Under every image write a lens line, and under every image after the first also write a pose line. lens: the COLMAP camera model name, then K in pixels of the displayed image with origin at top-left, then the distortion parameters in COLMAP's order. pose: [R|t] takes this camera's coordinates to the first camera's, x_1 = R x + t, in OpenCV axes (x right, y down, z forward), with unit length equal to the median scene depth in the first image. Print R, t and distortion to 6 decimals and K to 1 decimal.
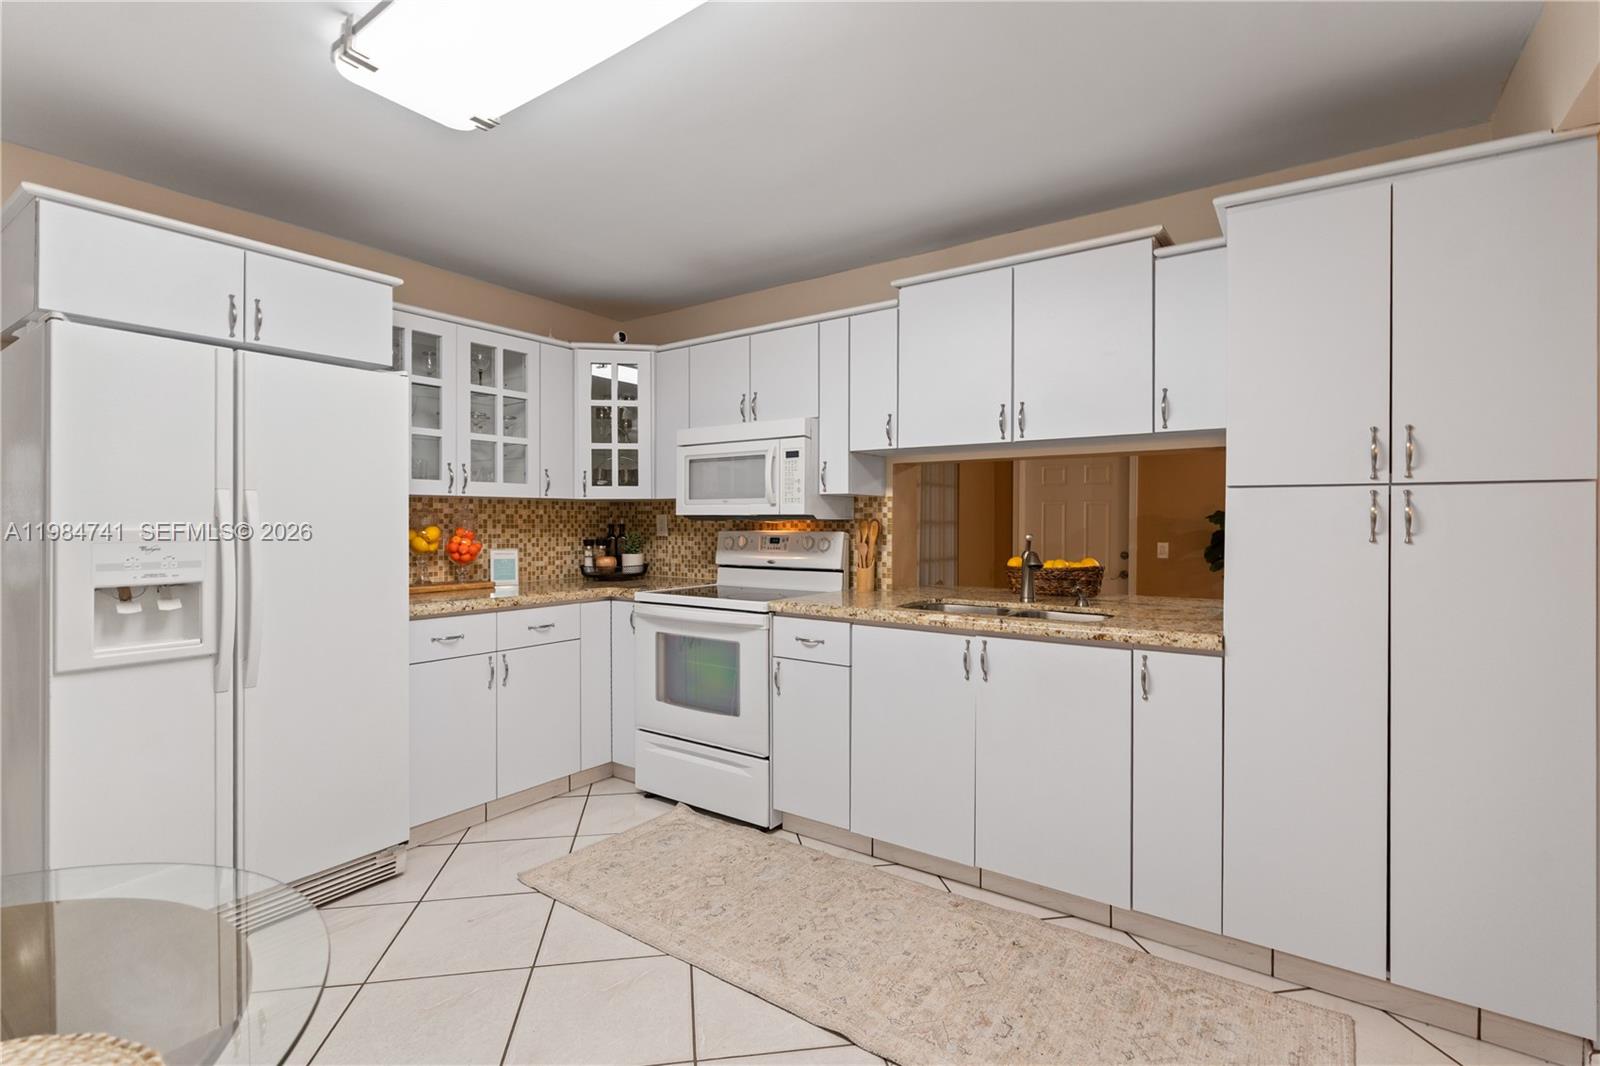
lens RADIAL K [[742.7, 0, 800.6], [0, 742.7, 524.6], [0, 0, 1]] dist [-0.001568, 0.000655]
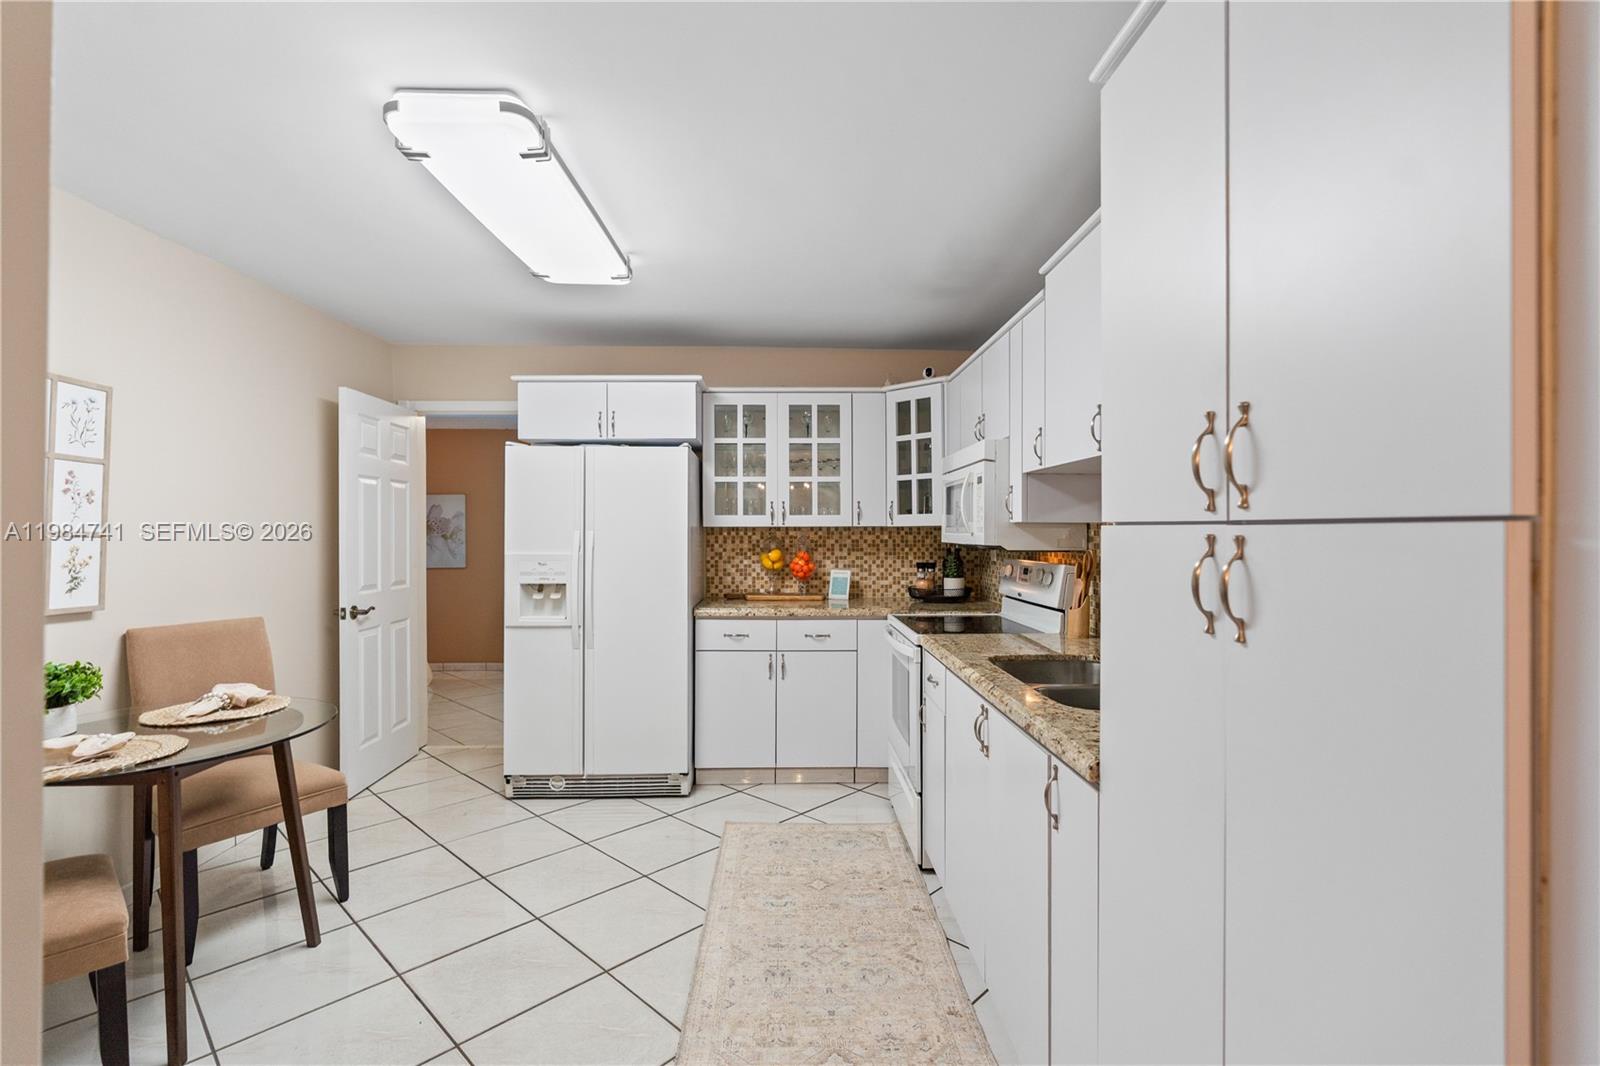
lens RADIAL K [[742.7, 0, 799.2], [0, 742.7, 535.0], [0, 0, 1]] dist [-0.001568, 0.000655]
pose [[0.589192, 0.002515, -0.807989, 0.530003], [-0.002056, 0.999997, 0.001613, -0.023575], [0.807991, 0.000711, 0.589195, 0.239787]]
